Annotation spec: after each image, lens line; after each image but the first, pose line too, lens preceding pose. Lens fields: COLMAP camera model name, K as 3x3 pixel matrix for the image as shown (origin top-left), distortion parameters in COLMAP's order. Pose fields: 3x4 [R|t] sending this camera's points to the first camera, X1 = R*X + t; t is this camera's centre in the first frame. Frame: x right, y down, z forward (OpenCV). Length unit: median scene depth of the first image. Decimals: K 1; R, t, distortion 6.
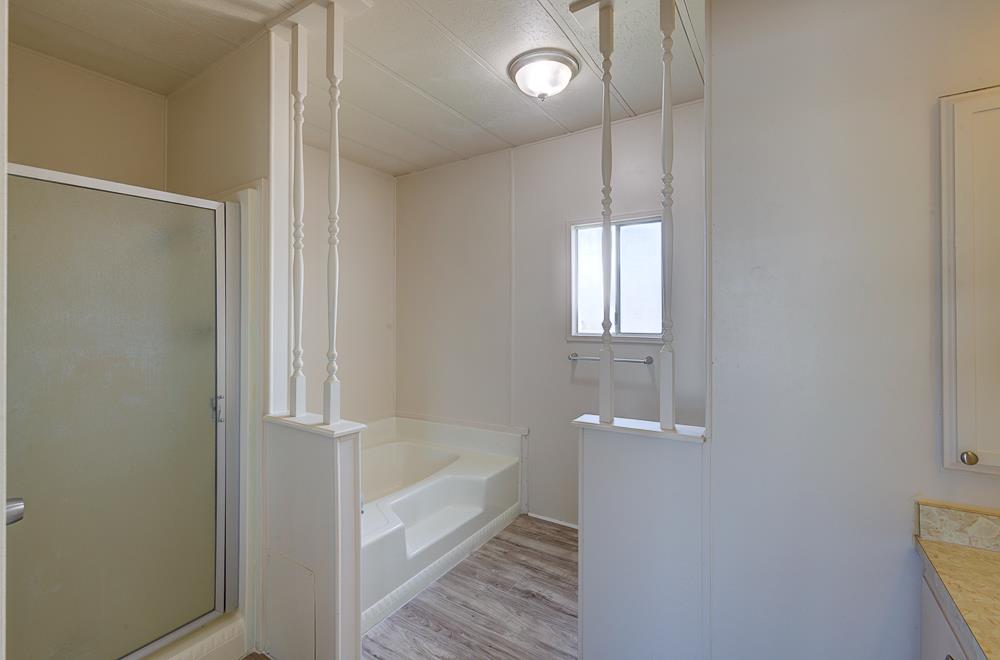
lens RADIAL K [[449.6, 0, 500.0], [0, 449.6, 330.0], [0, 0, 1]] dist [-0.001156, 0.000269]
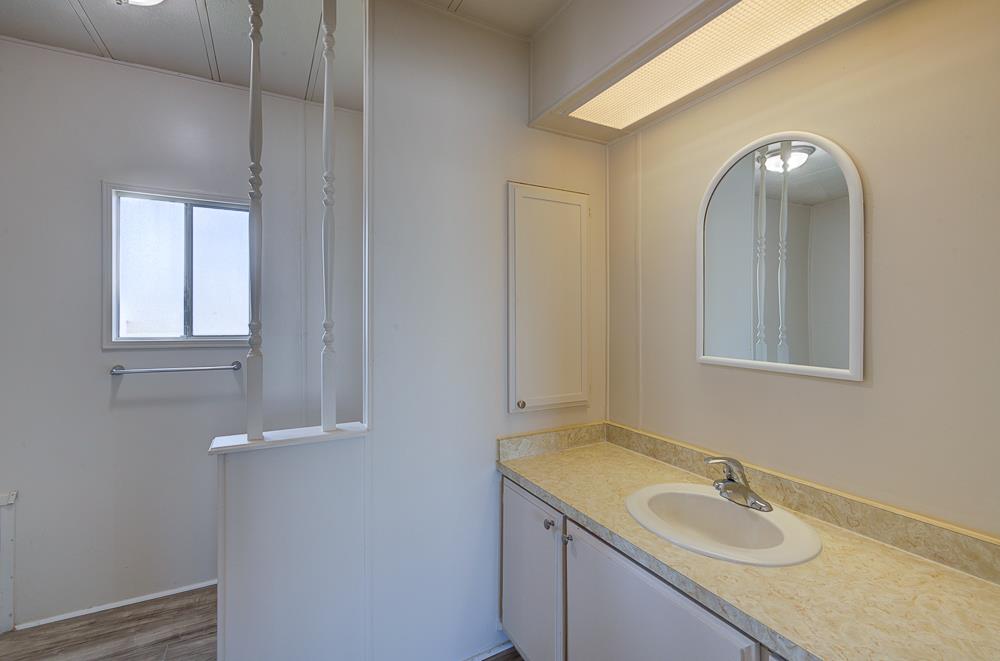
lens RADIAL K [[449.6, 0, 500.0], [0, 449.6, 330.5], [0, 0, 1]] dist [-0.001156, 0.000269]
pose [[0.474736, -0.017199, 0.879960, -0.207455], [0.017416, 0.999797, 0.010145, -0.002220], [-0.879956, 0.010510, 0.474939, 0.129979]]
